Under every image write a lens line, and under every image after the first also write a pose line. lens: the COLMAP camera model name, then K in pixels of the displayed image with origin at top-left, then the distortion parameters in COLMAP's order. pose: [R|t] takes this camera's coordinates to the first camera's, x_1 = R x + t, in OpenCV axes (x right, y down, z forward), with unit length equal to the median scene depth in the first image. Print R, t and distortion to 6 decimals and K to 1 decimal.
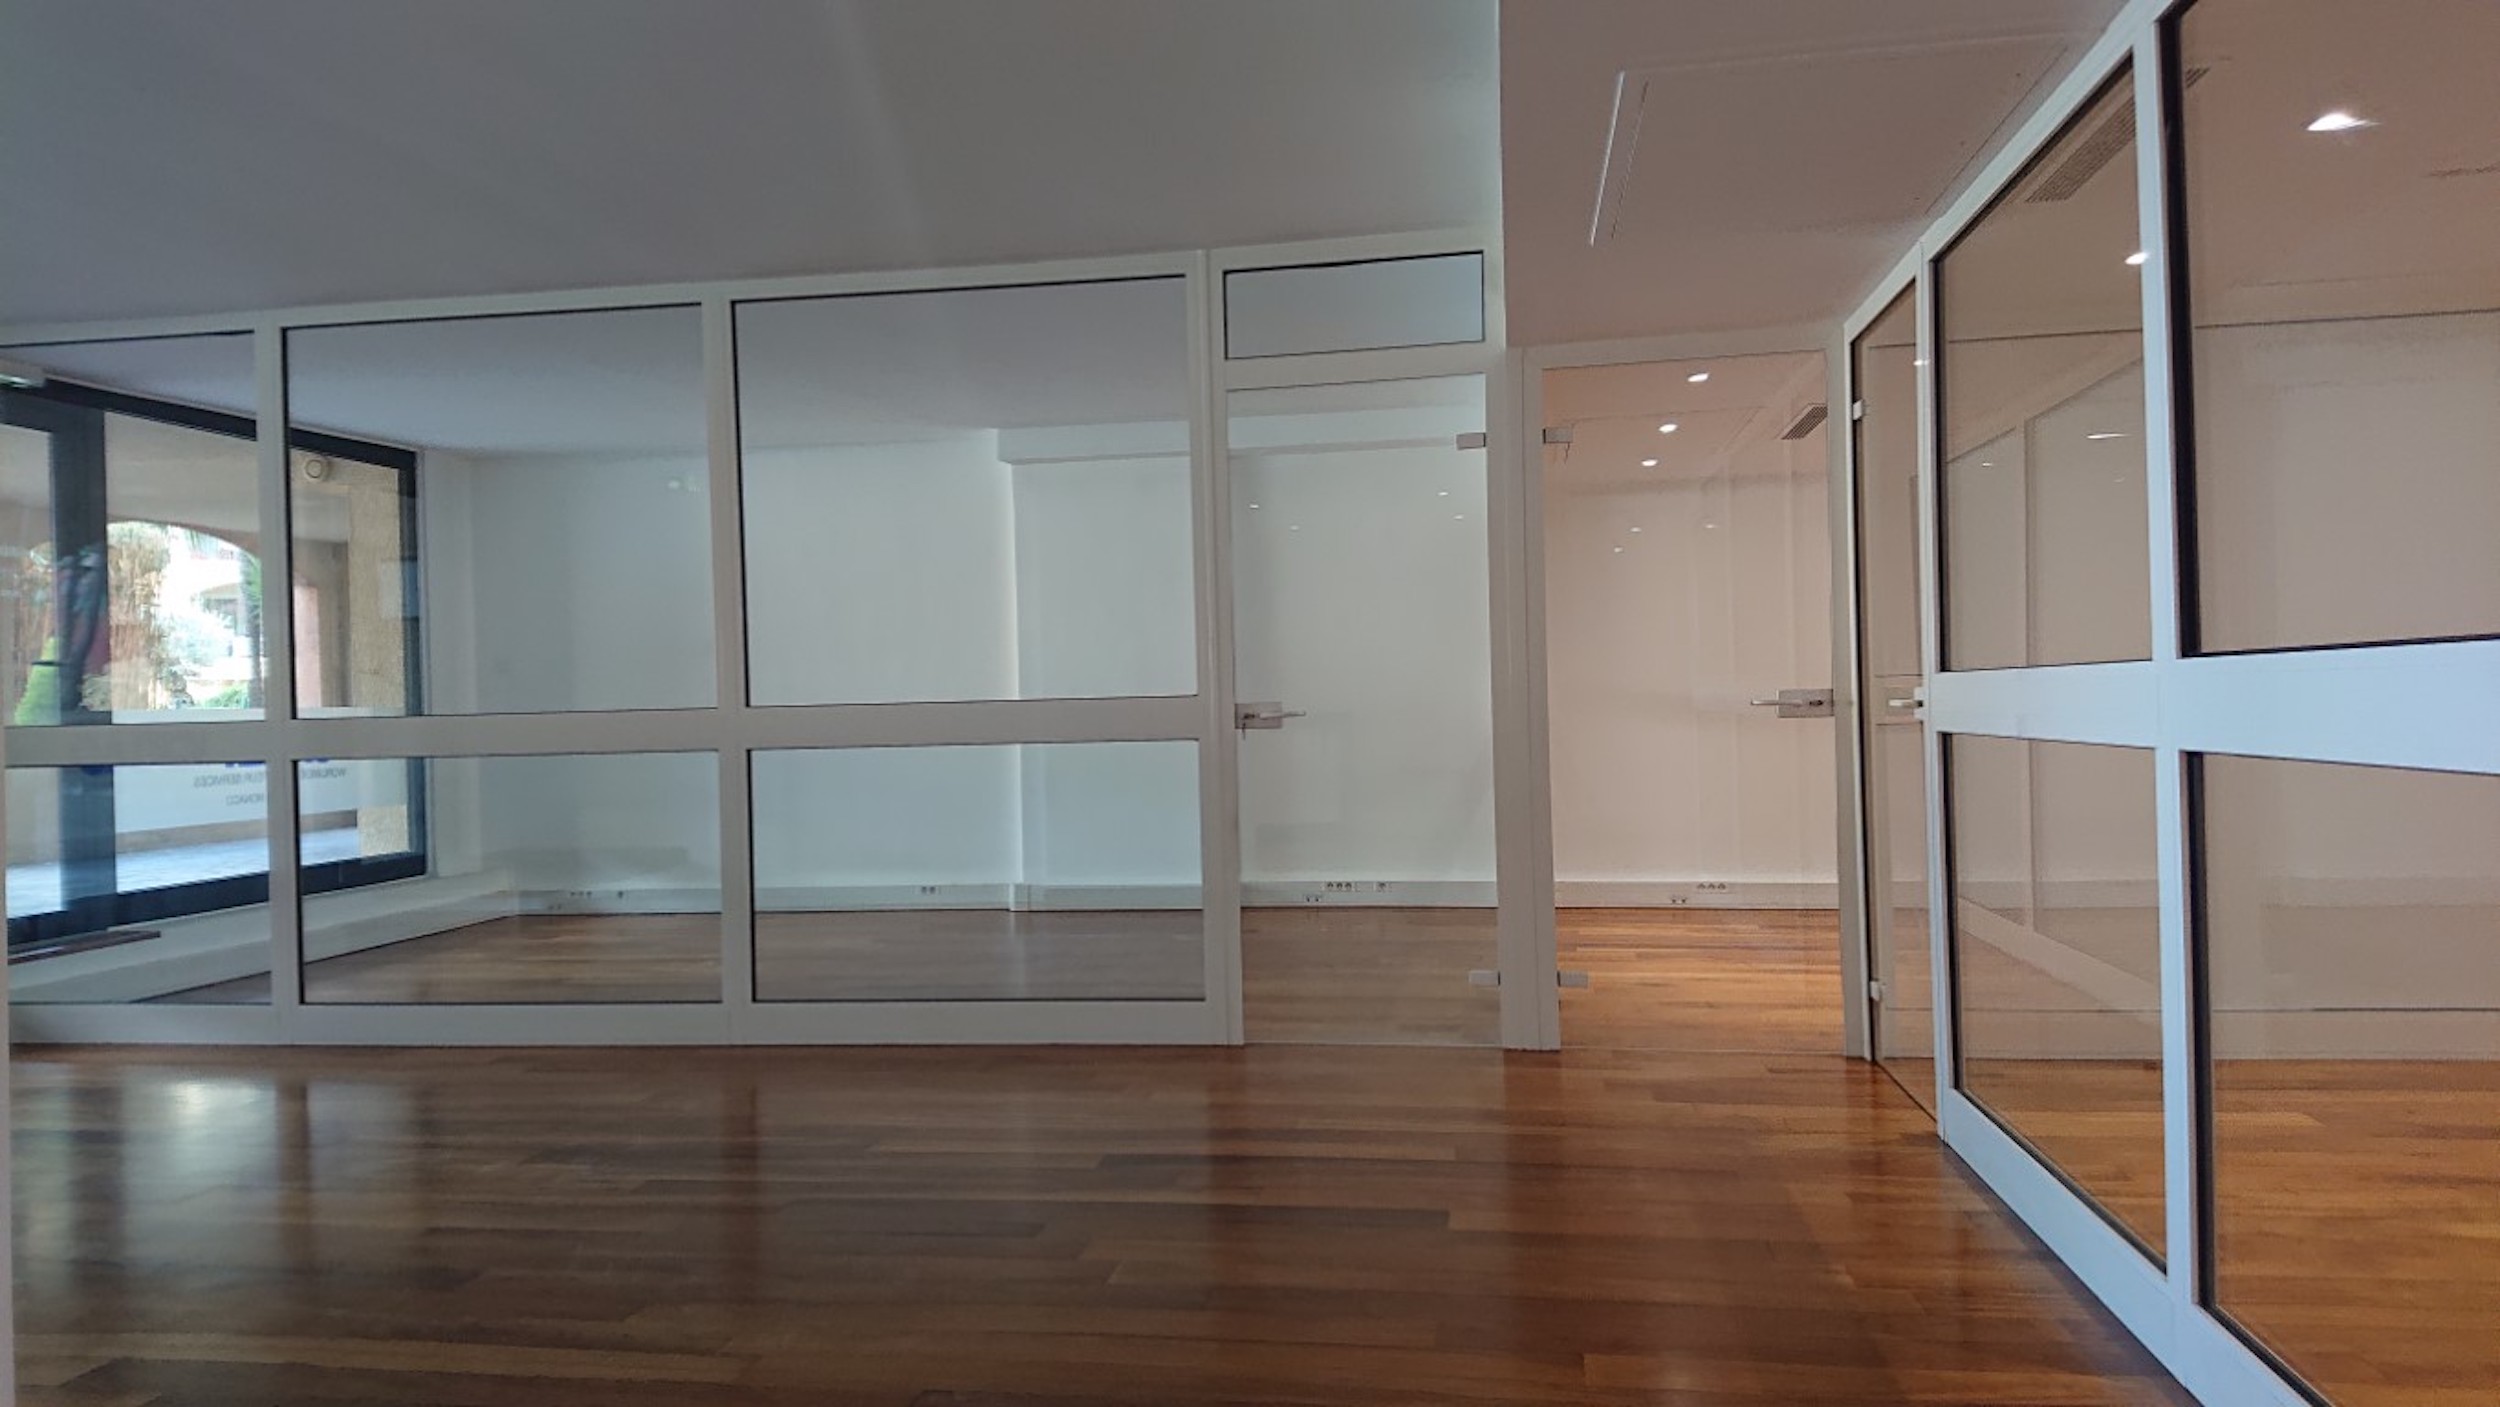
lens RADIAL K [[1638.4, 0, 1230.1], [0, 1638.4, 703.9], [0, 0, 1]] dist [0.167294, -0.262570]
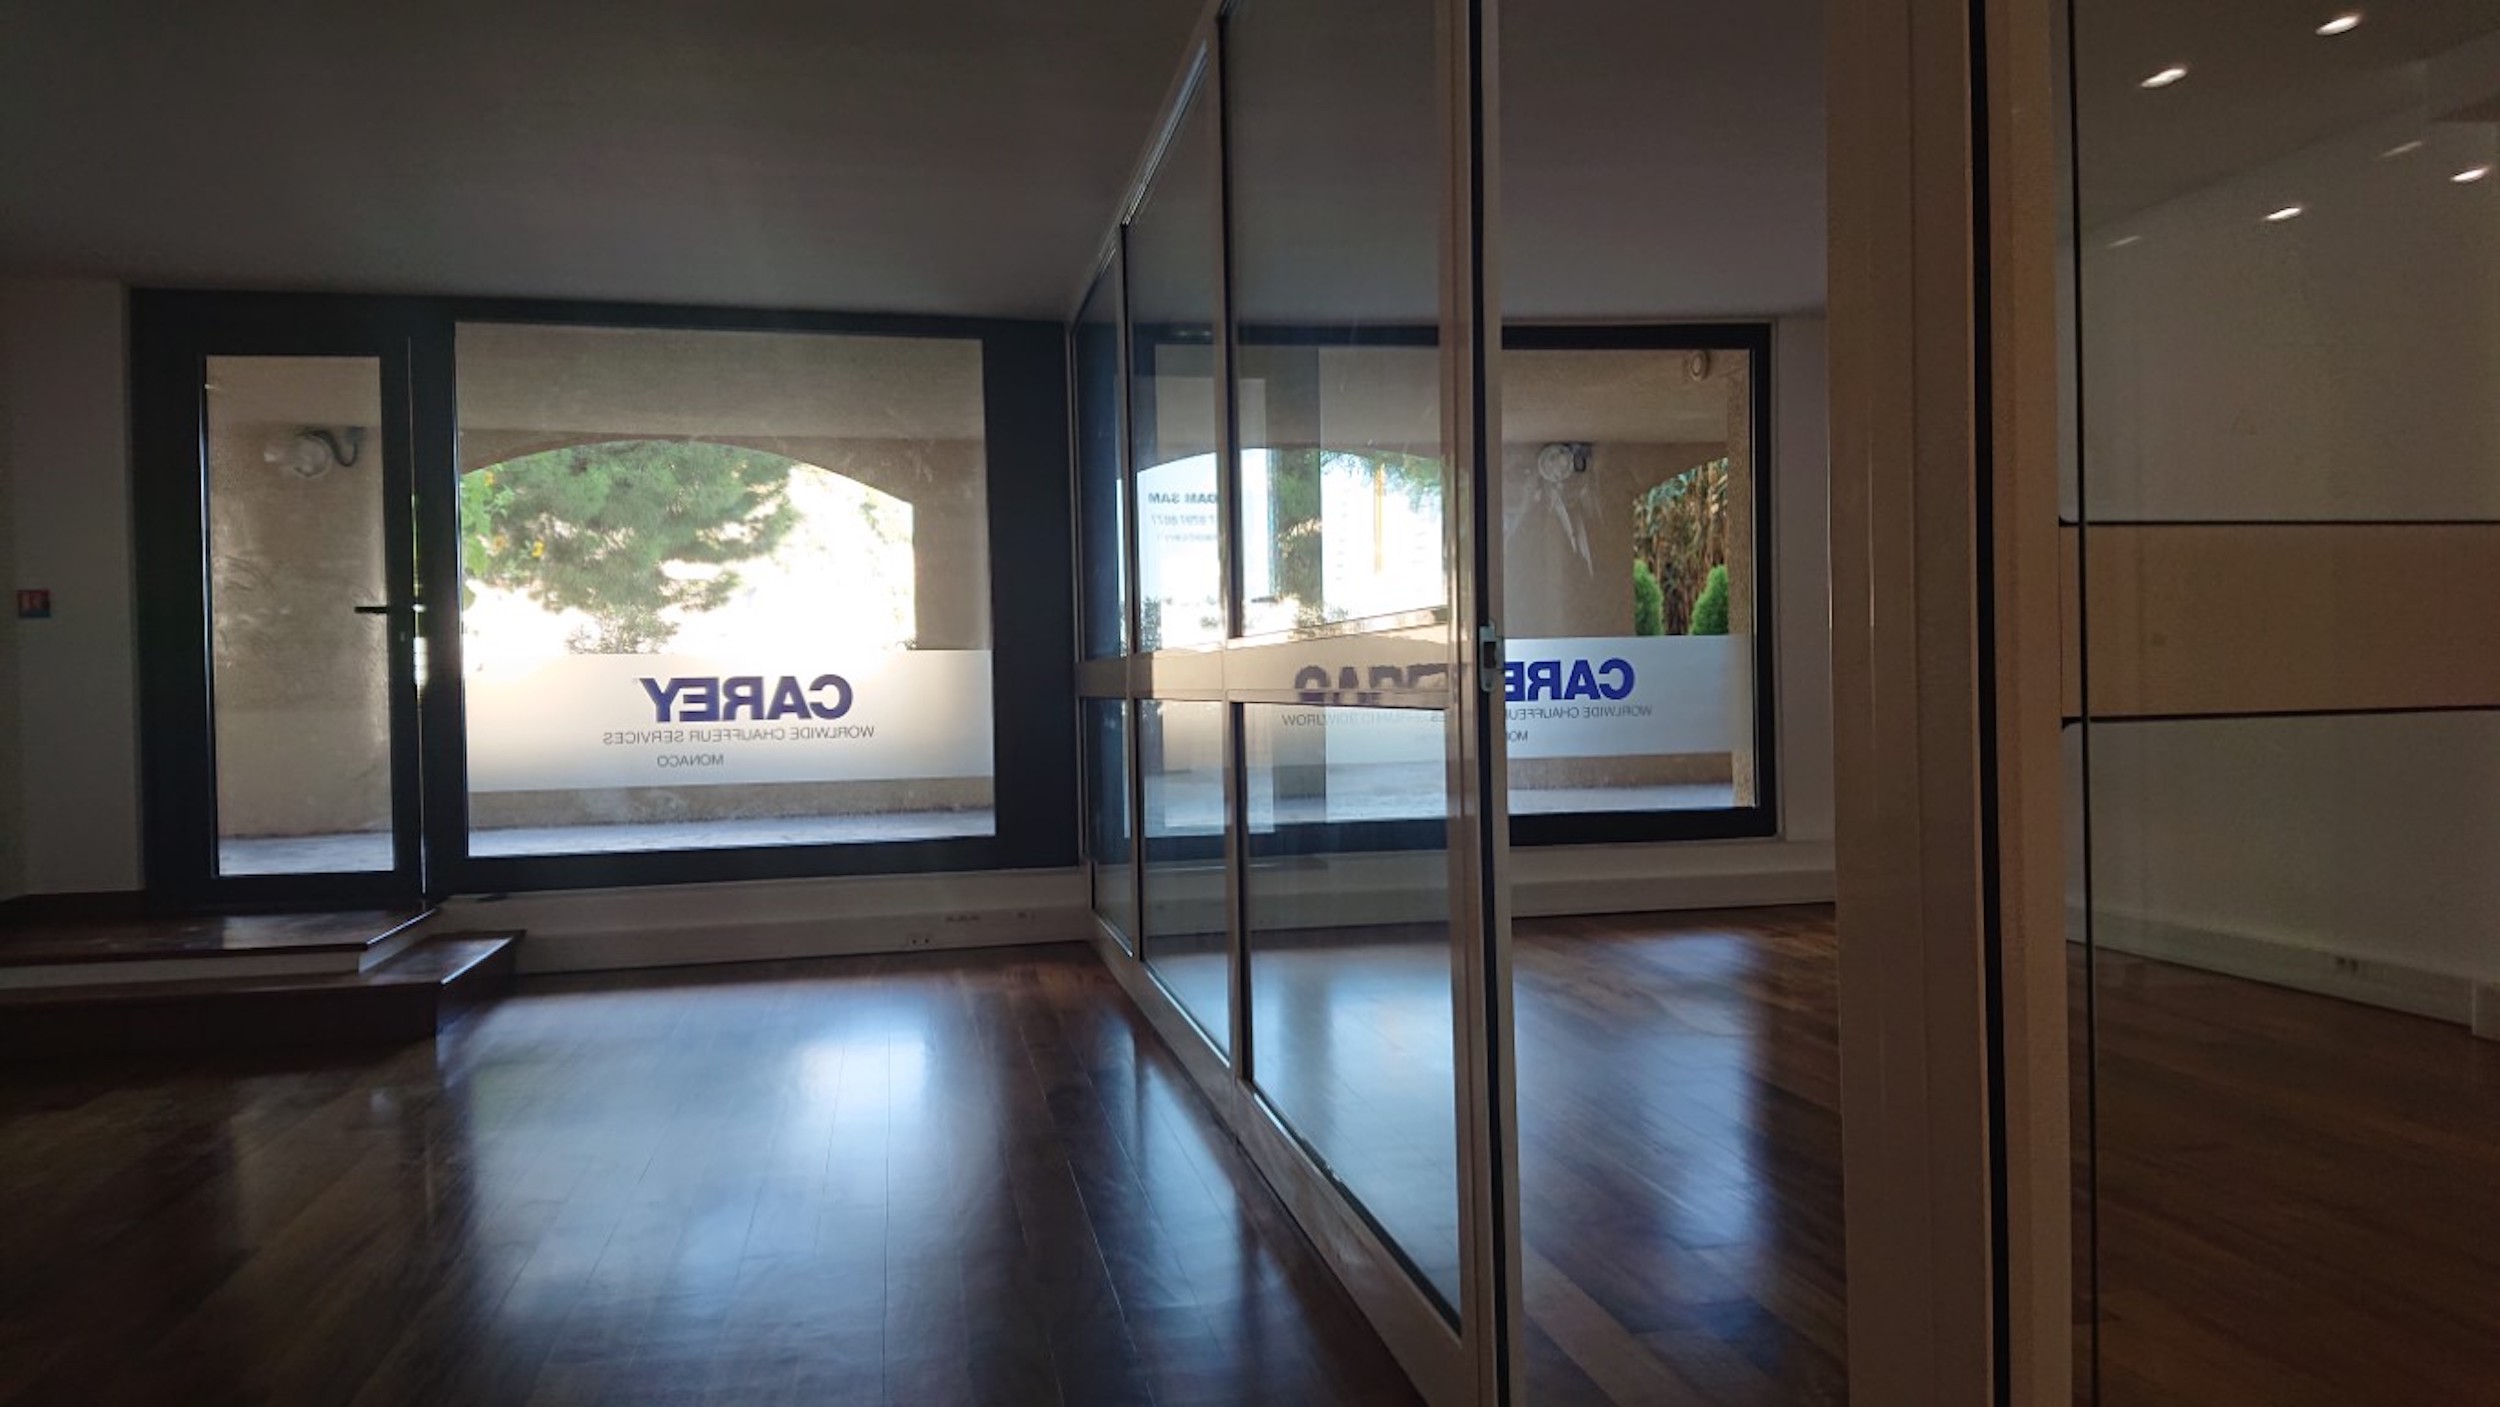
lens RADIAL K [[1638.4, 0, 1230.1], [0, 1638.4, 703.9], [0, 0, 1]] dist [0.167294, -0.262570]
pose [[0.350995, 0.028849, -0.935933, 0.234006], [0.014995, 0.999224, 0.036423, 0.003191], [0.936257, -0.026818, 0.350290, 0.565401]]
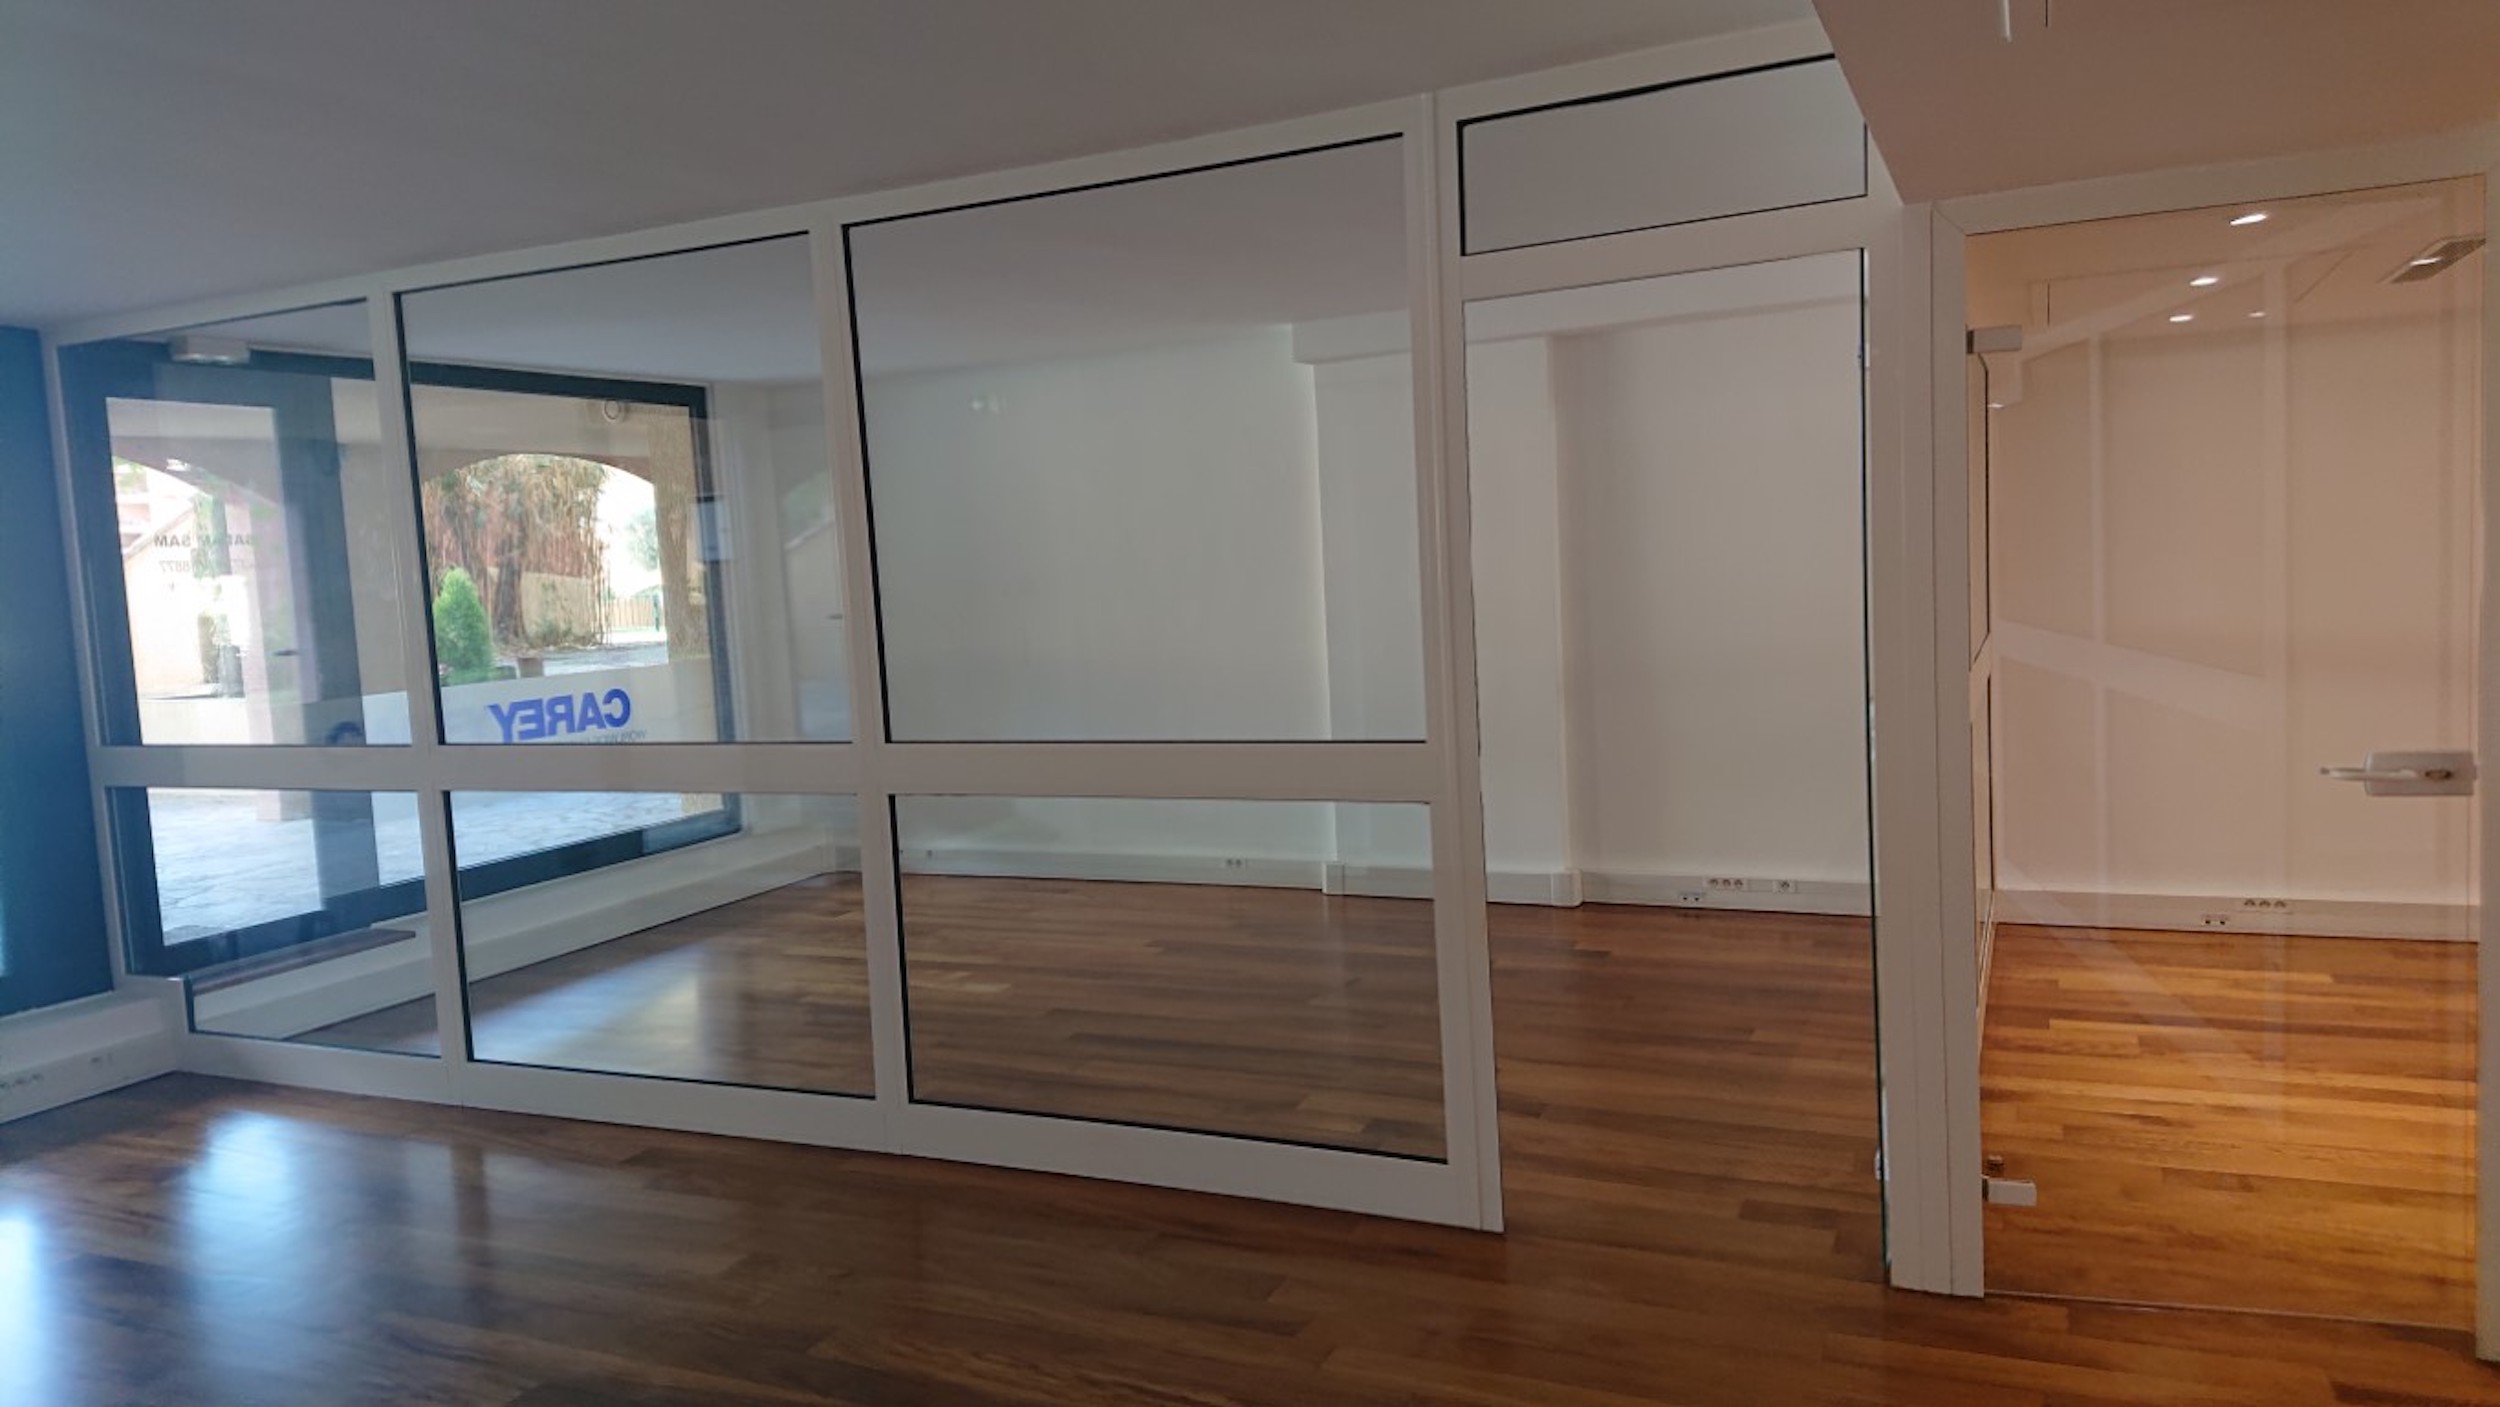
lens RADIAL K [[1638.4, 0, 1230.1], [0, 1638.4, 703.9], [0, 0, 1]] dist [0.167294, -0.262570]
pose [[0.961302, -0.002082, -0.275488, 0.065639], [0.028989, 0.995184, 0.093635, -0.063918], [0.273966, -0.097998, 0.956733, 0.209073]]
